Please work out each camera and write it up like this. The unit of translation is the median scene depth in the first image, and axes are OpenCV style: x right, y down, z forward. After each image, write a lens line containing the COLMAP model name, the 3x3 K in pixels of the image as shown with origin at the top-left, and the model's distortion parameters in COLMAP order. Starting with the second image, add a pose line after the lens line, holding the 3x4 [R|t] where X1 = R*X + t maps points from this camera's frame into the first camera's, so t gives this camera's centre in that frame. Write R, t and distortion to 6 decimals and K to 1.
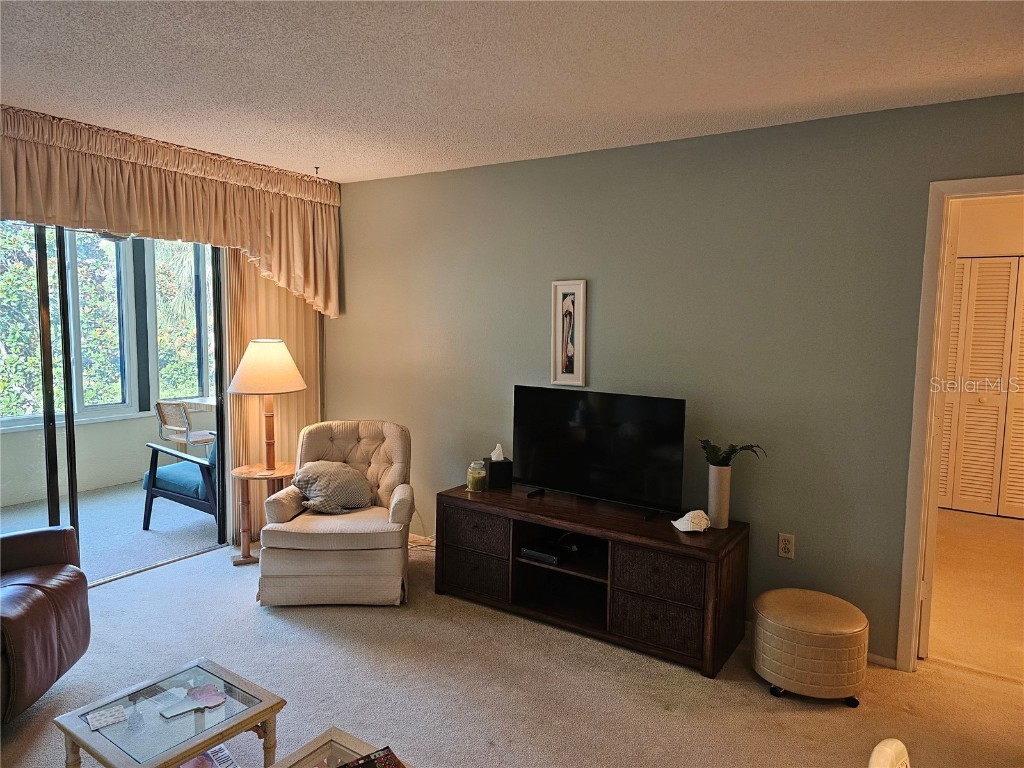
lens RADIAL K [[673.7, 0, 512.2], [0, 673.7, 379.7], [0, 0, 1]] dist [0.069311, -0.061464]
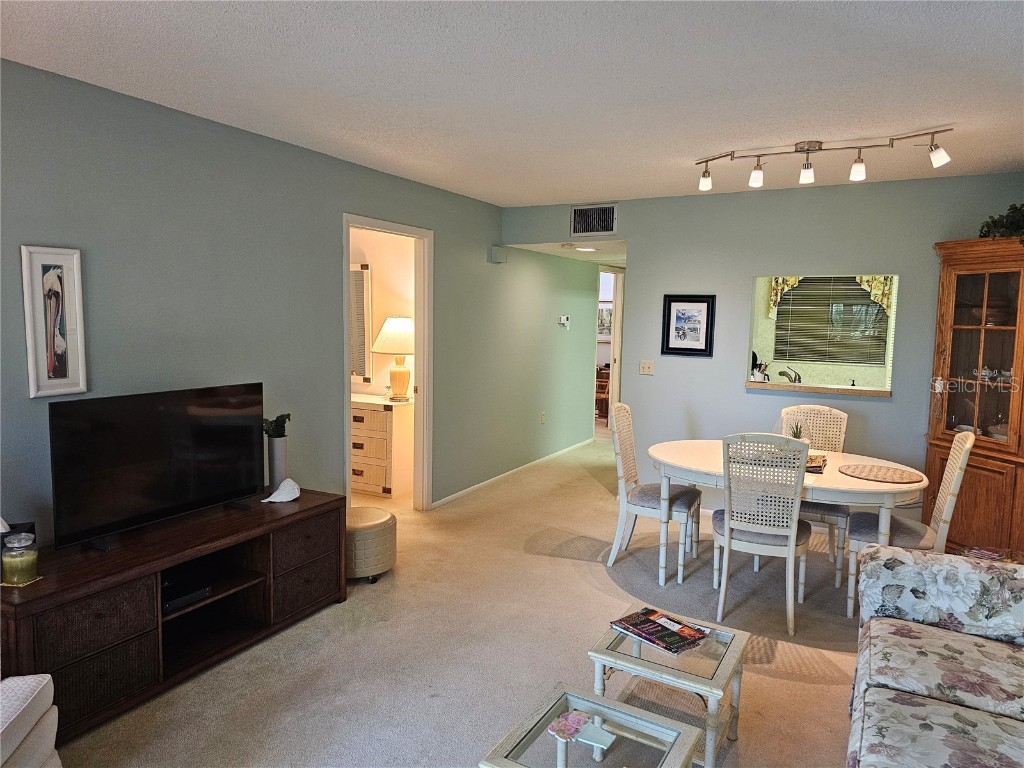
lens RADIAL K [[673.7, 0, 512.2], [0, 673.7, 379.7], [0, 0, 1]] dist [0.069311, -0.061464]
pose [[-0.082214, -0.117394, 0.989677, -0.695812], [0.063931, 0.990372, 0.122787, -0.067758], [-0.994562, 0.073366, -0.073917, 0.590679]]
